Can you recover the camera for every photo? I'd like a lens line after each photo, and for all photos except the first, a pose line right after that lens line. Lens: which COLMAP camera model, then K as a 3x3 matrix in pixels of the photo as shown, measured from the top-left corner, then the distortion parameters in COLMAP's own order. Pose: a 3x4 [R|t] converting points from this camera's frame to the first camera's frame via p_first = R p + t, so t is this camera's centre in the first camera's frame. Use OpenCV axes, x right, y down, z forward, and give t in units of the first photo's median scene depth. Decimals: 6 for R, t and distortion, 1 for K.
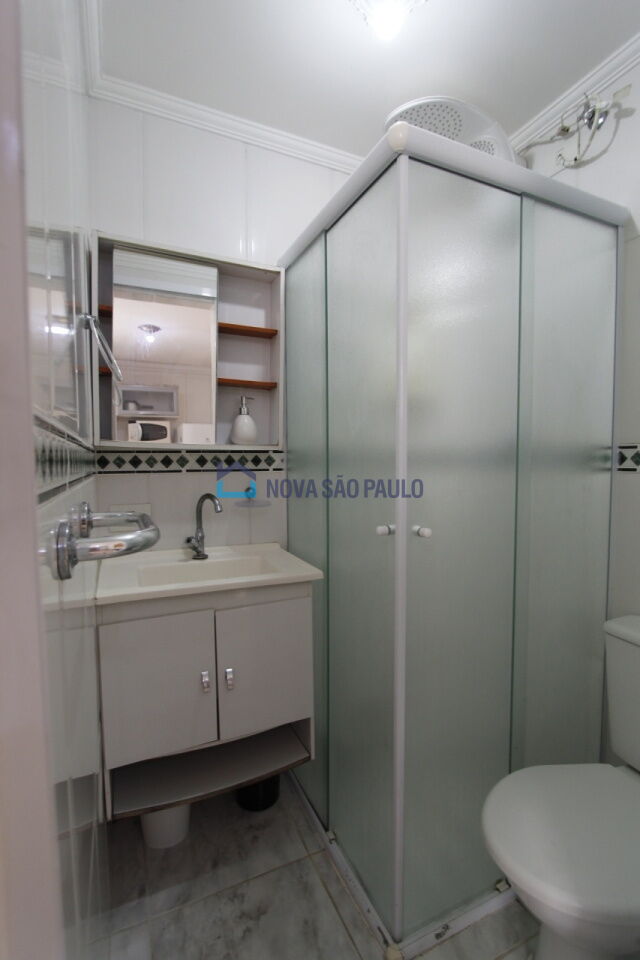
lens RADIAL K [[446.1, 0, 319.5], [0, 446.1, 484.1], [0, 0, 1]] dist [-0.016369, 0.001687]
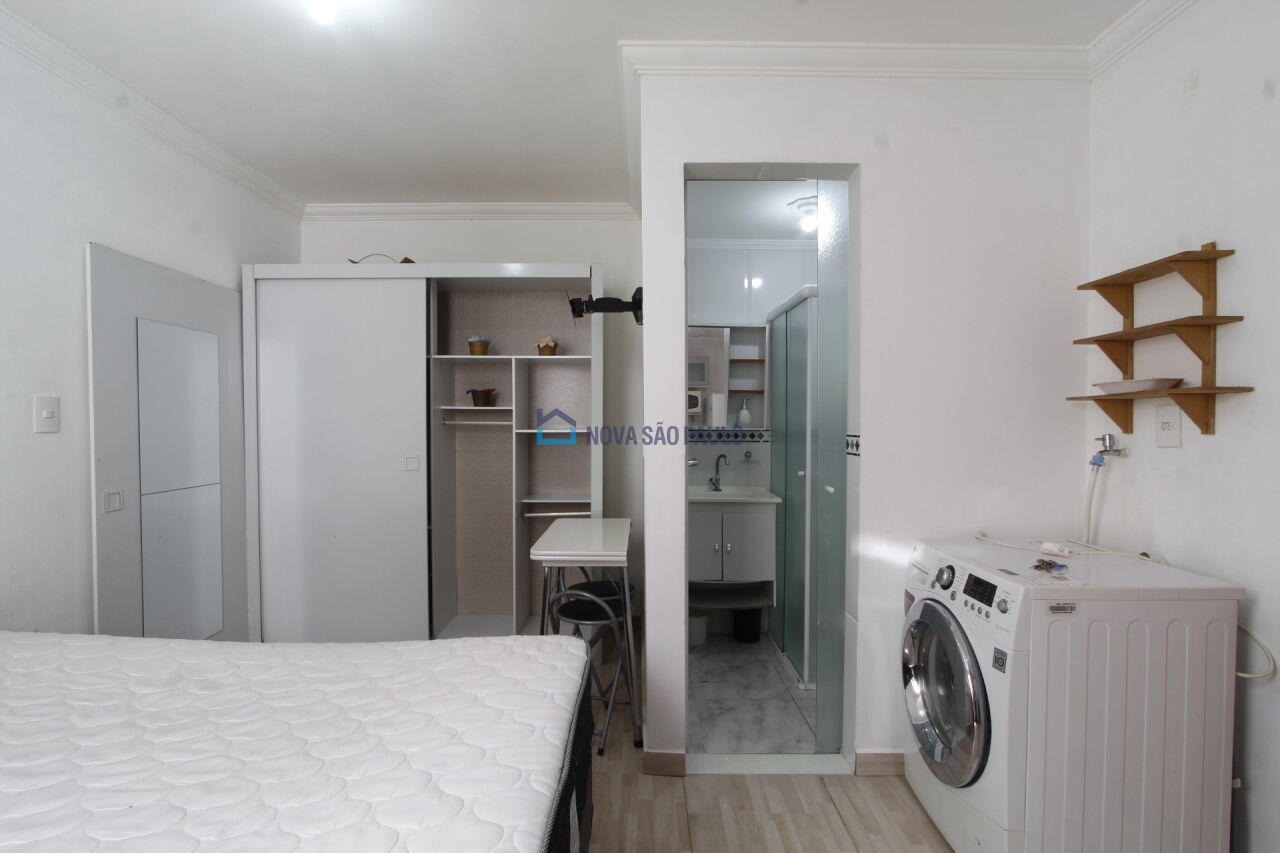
lens RADIAL K [[594.9, 0, 638.5], [0, 594.9, 432.0], [0, 0, 1]] dist [-0.016369, 0.001687]
pose [[0.911629, 0.015341, -0.410728, 0.453760], [-0.029965, 0.999125, -0.029191, 0.011989], [0.409921, 0.038919, 0.911290, -1.416196]]
